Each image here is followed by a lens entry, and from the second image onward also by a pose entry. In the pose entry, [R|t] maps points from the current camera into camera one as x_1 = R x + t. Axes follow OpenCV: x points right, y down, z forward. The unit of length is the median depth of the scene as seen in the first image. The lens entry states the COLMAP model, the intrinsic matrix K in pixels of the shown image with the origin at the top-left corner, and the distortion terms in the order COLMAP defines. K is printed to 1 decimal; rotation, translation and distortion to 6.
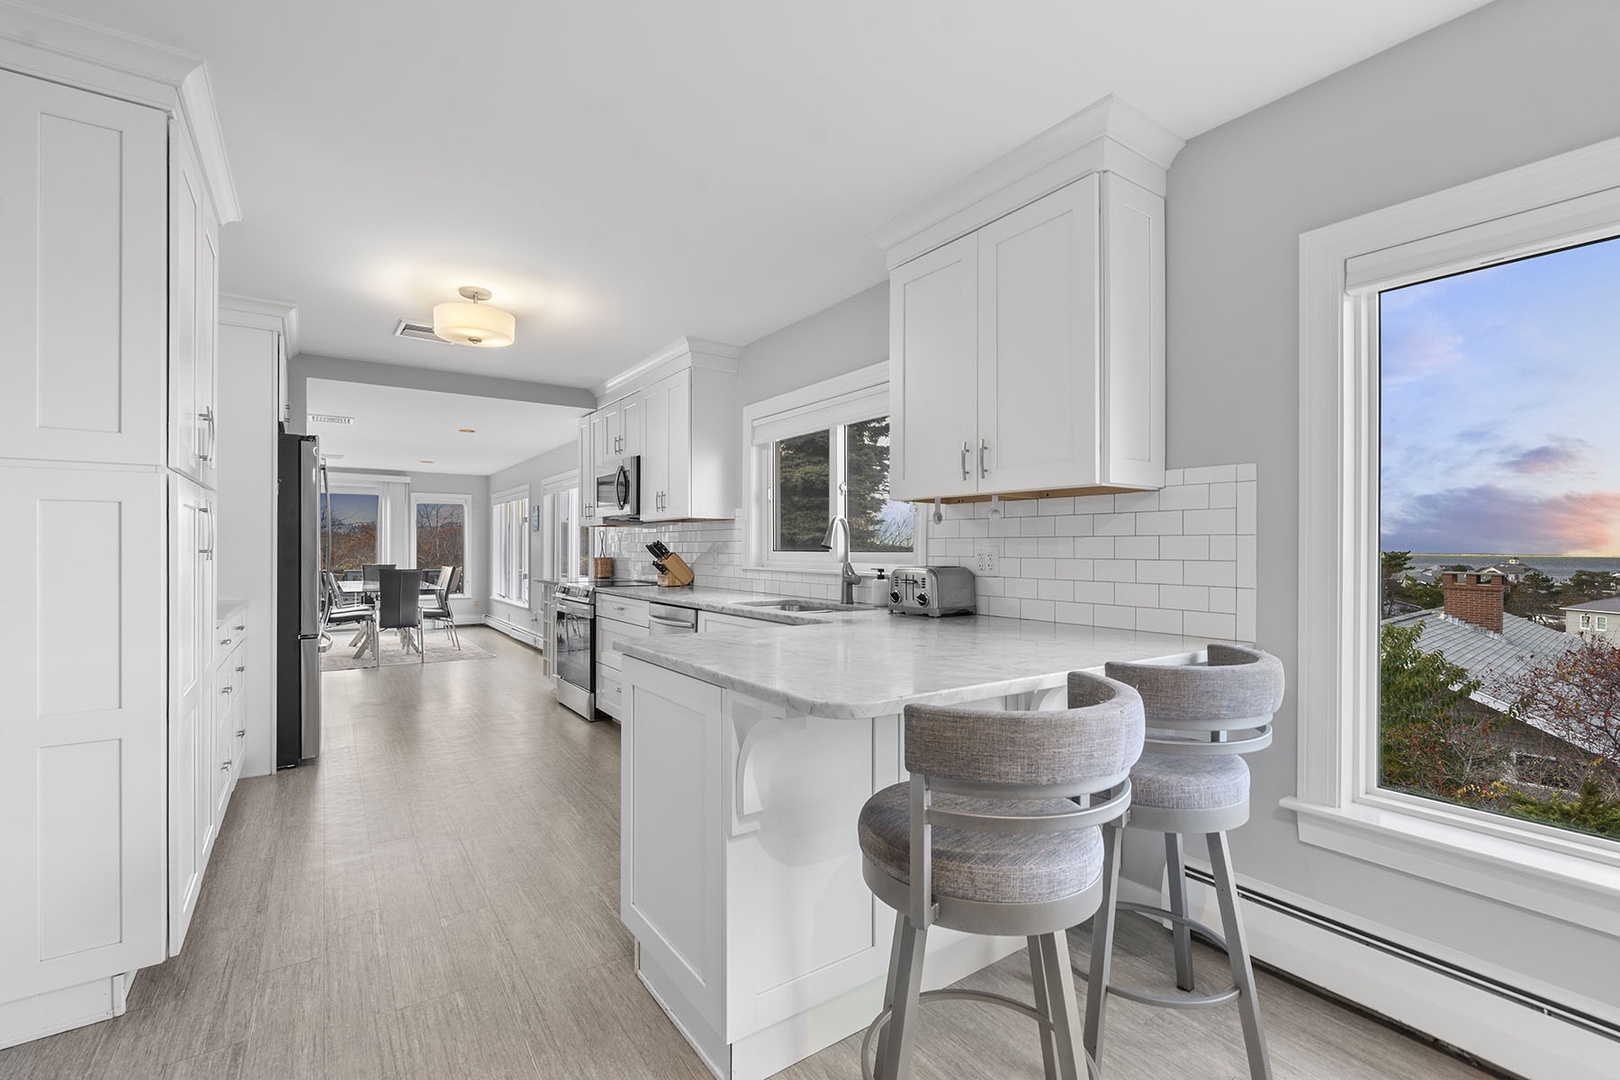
lens RADIAL K [[711.8, 0, 812.9], [0, 711.8, 547.5], [0, 0, 1]] dist [-0.004146, 0.001206]
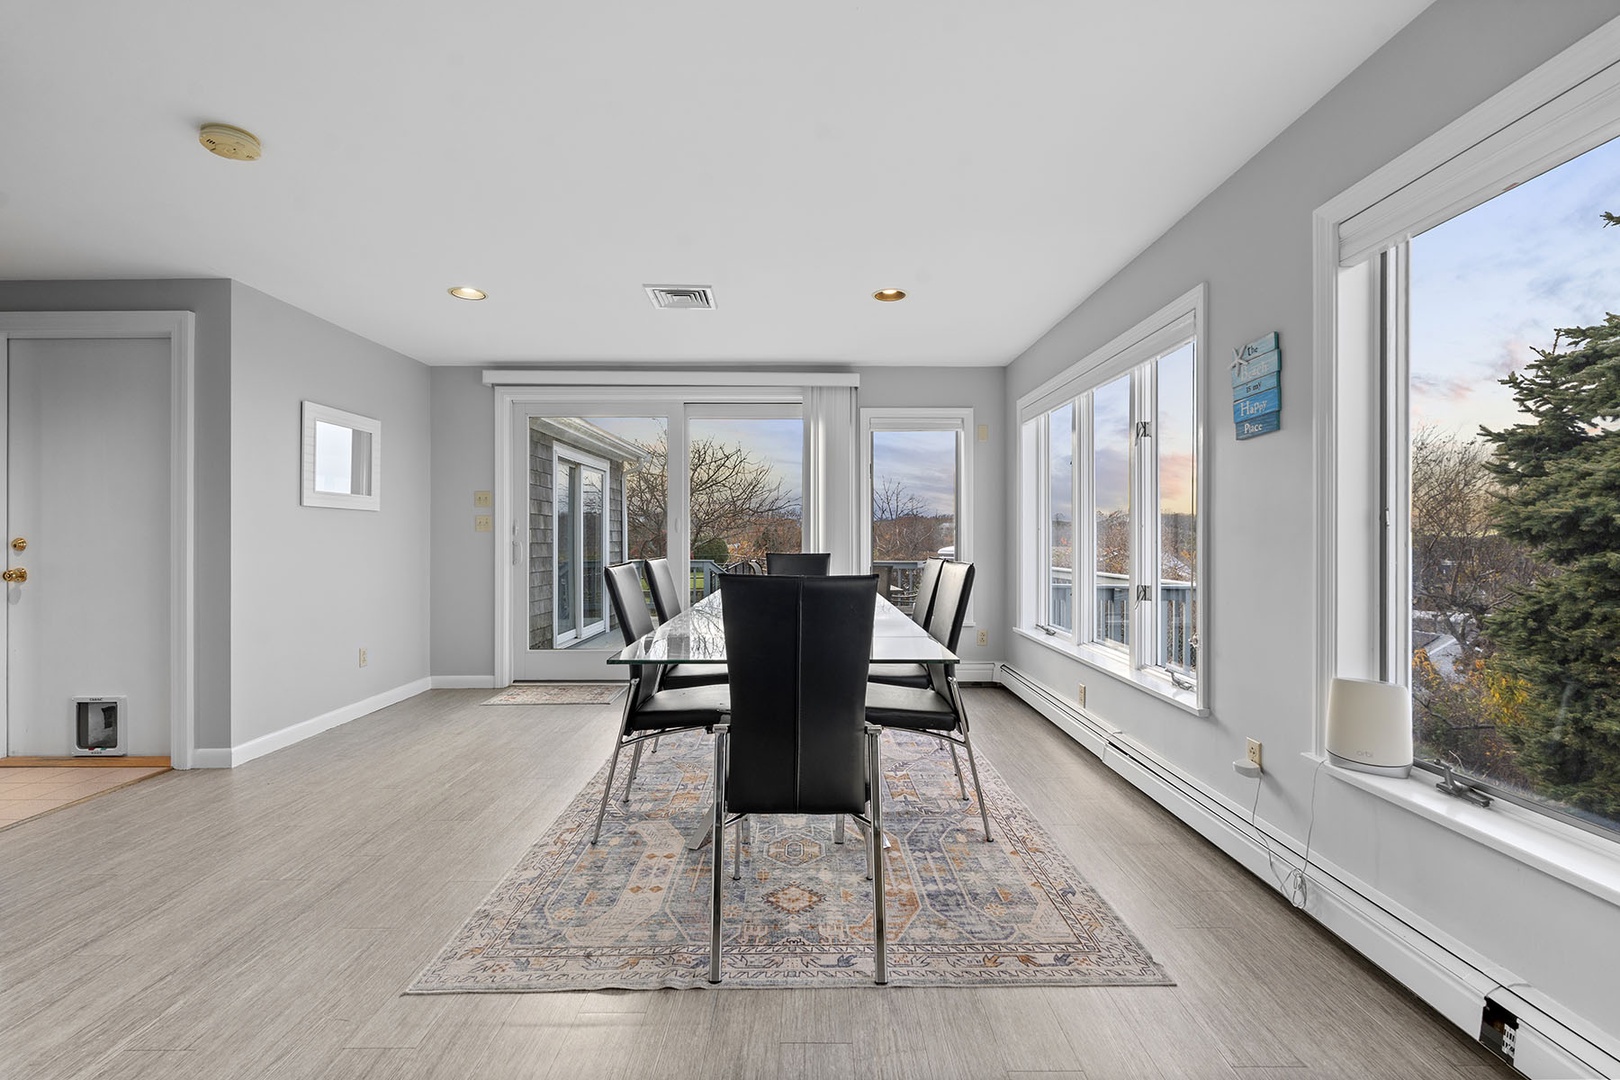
lens RADIAL K [[711.8, 0, 810.6], [0, 711.8, 536.2], [0, 0, 1]] dist [-0.004146, 0.001206]
pose [[0.828135, -0.001090, -0.560528, -0.368473], [0.004598, 0.999978, 0.004848, 0.010080], [0.560510, -0.006592, 0.828121, 0.663591]]
